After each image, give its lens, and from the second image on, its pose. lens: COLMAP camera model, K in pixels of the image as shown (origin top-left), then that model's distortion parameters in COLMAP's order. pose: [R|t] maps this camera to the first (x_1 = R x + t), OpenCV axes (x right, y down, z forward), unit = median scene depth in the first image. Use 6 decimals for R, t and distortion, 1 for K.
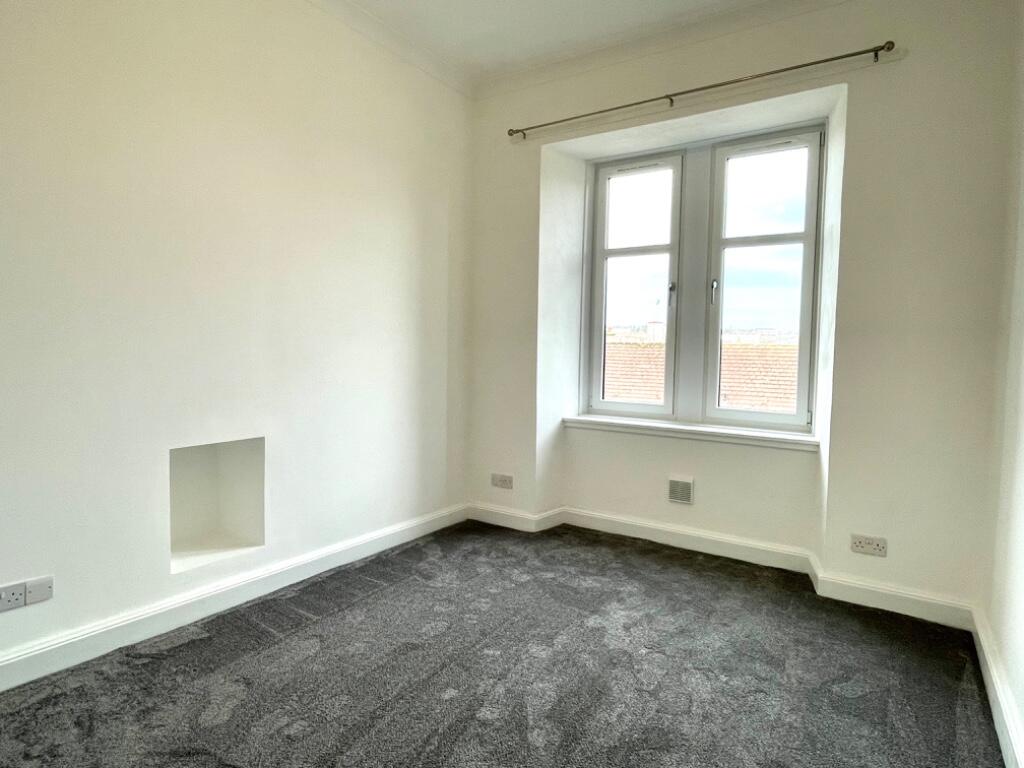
lens RADIAL K [[586.5, 0, 486.9], [0, 586.5, 372.3], [0, 0, 1]] dist [-0.014927, 0.004594]
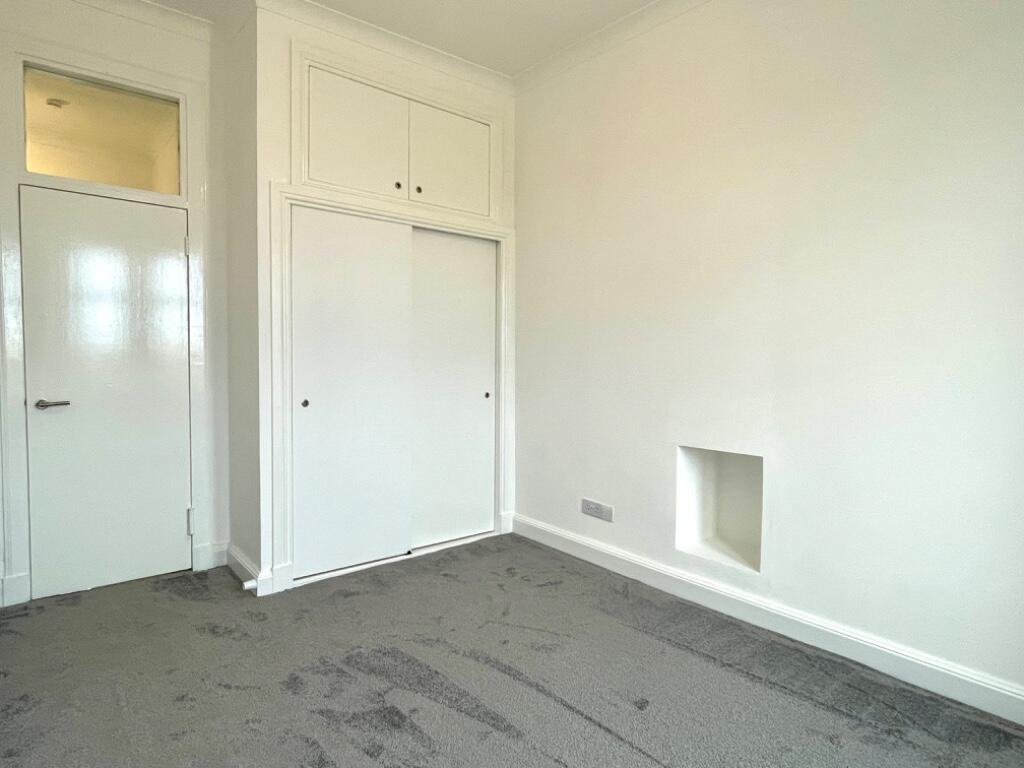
lens RADIAL K [[586.5, 0, 508.9], [0, 586.5, 383.1], [0, 0, 1]] dist [-0.014927, 0.004594]
pose [[-0.274274, 0.020825, -0.961426, 0.511645], [-0.056162, 0.997712, 0.037633, -0.016505], [0.960010, 0.064318, -0.272477, 0.699815]]
